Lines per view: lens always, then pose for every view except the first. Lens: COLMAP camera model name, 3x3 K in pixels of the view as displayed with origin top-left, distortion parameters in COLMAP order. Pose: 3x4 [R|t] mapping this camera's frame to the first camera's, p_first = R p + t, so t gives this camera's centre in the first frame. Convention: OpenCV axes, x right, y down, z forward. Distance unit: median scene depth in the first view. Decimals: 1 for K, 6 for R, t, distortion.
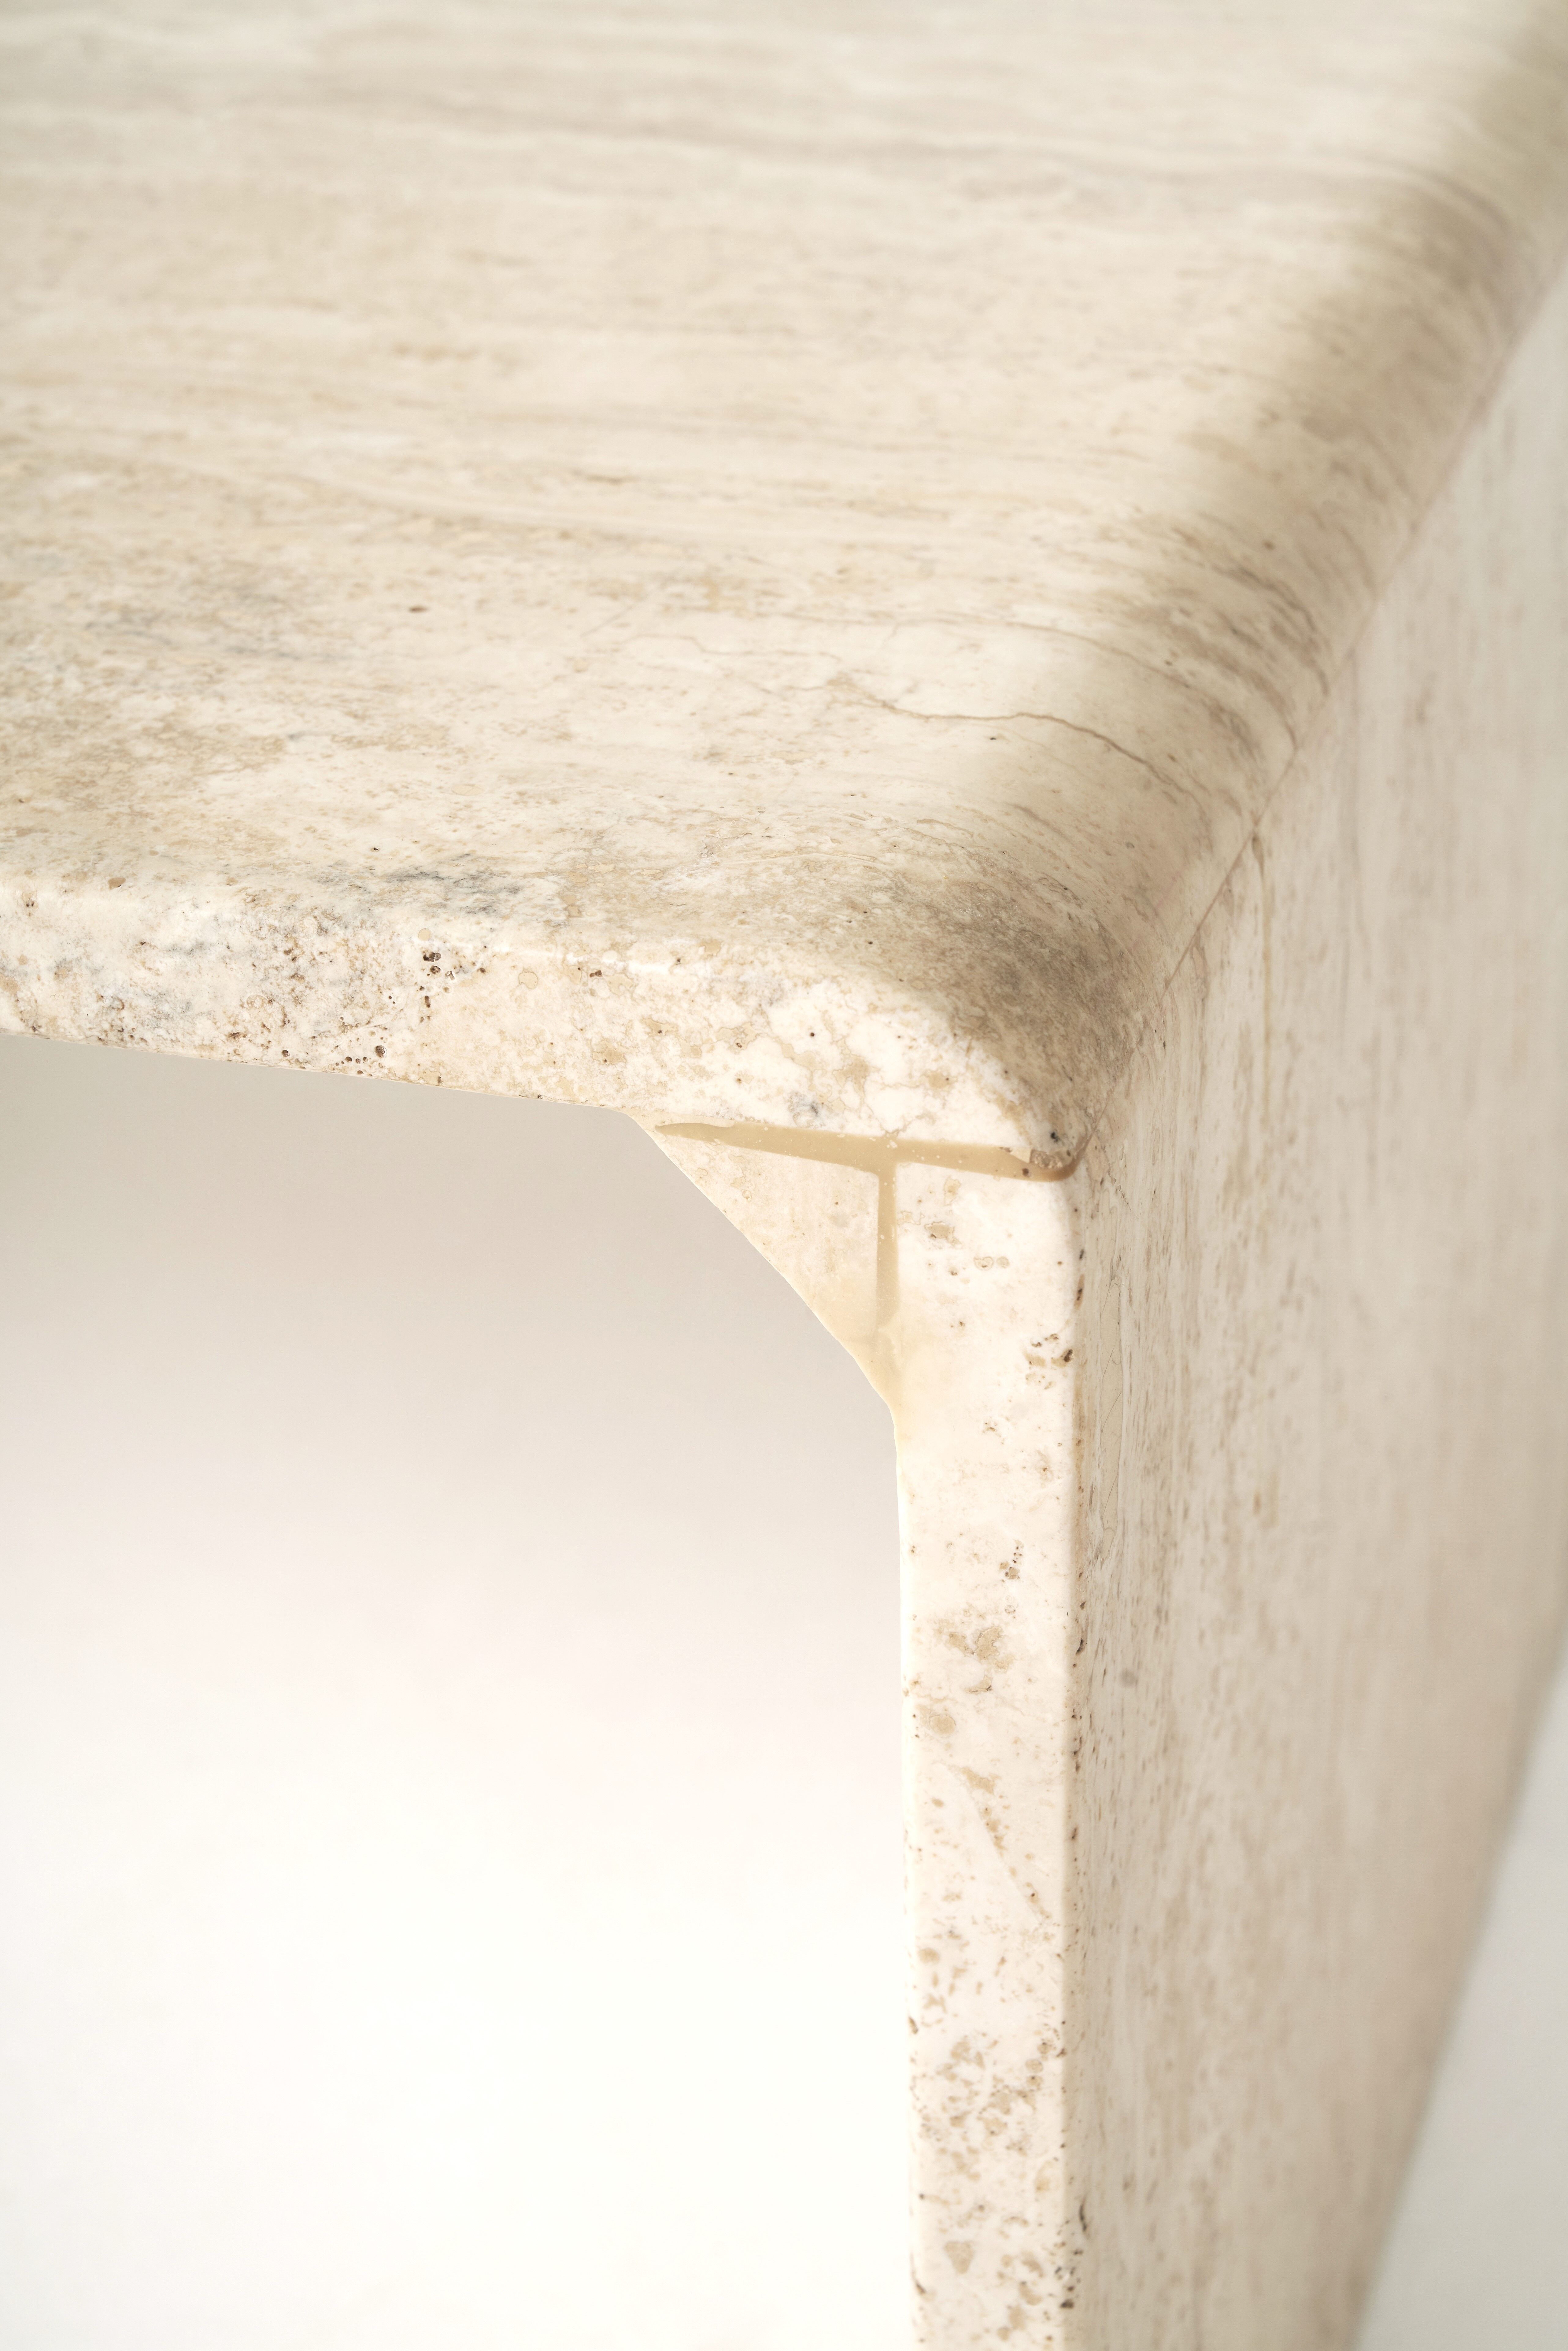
lens RADIAL K [[4667.6, 0, 788.3], [0, 4667.6, 1177.2], [0, 0, 1]] dist [-0.057278, 0.000000]
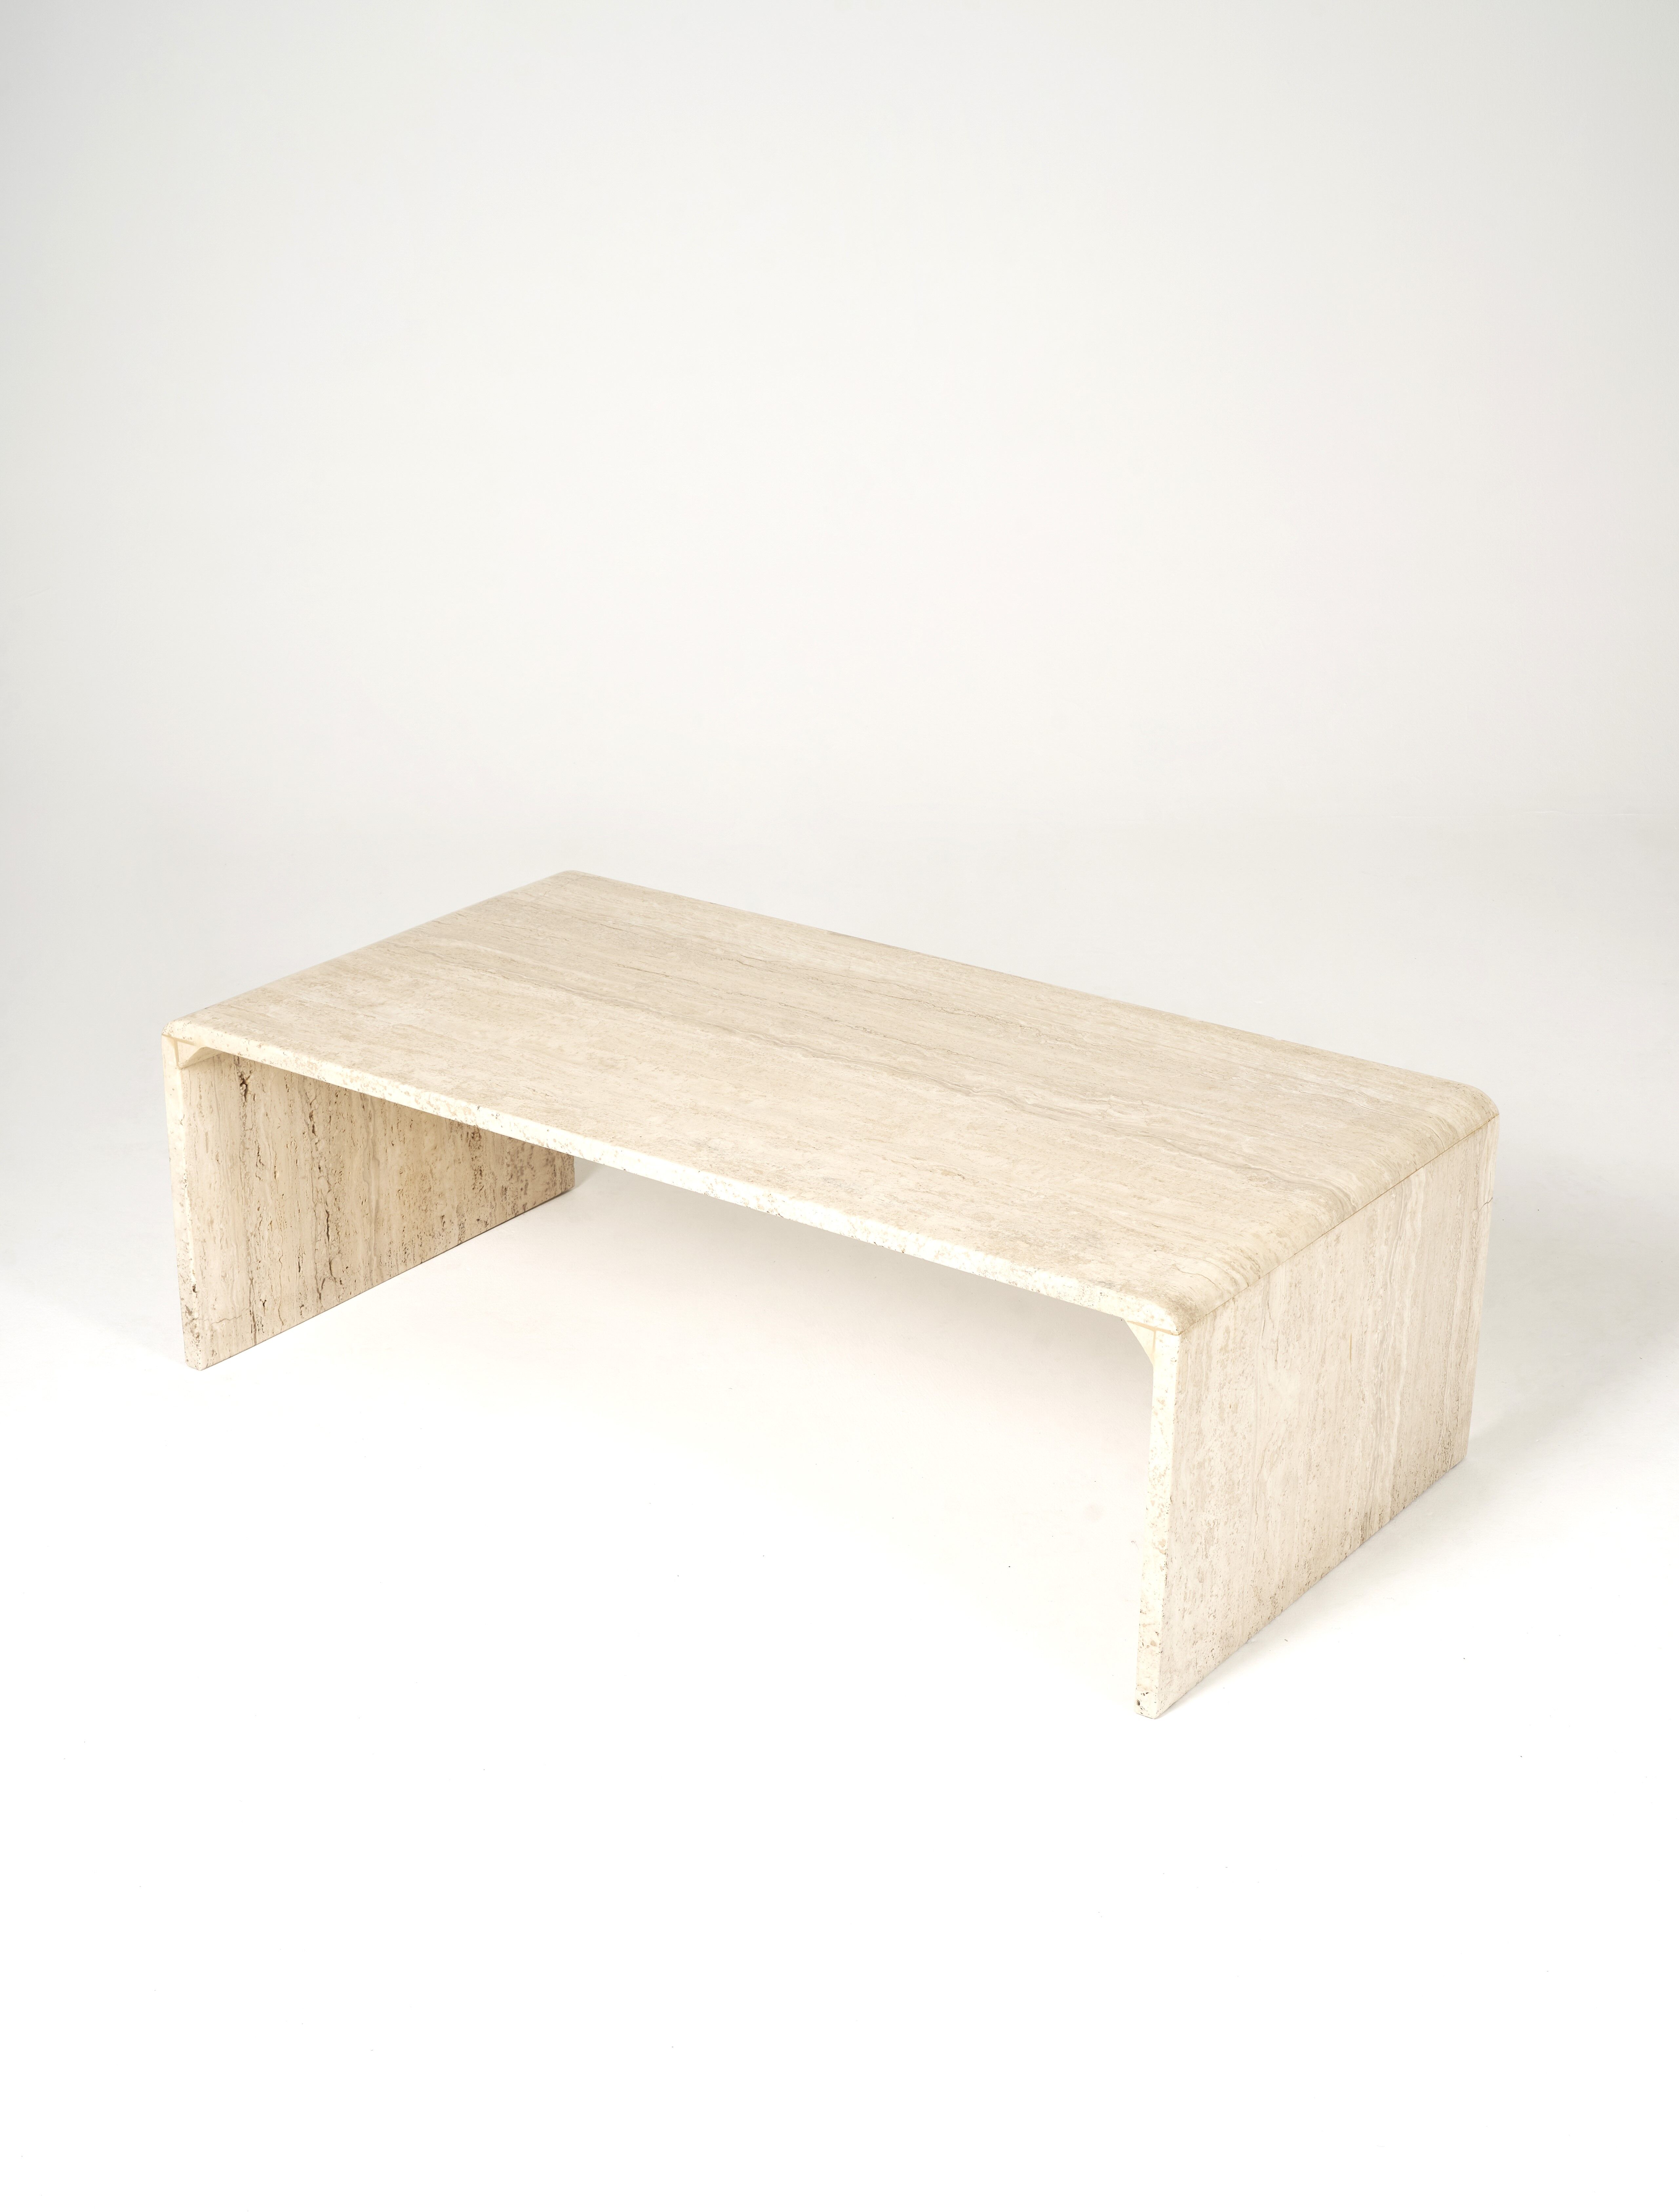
lens RADIAL K [[3323.6, 0, 841.0], [0, 3323.6, 1107.3], [0, 0, 1]] dist [-0.046058, 0.000000]
pose [[0.954163, 0.141292, -0.263837, 0.772982], [-0.174561, 0.978802, -0.107119, 0.263854], [0.243109, 0.148265, 0.958601, -3.680156]]
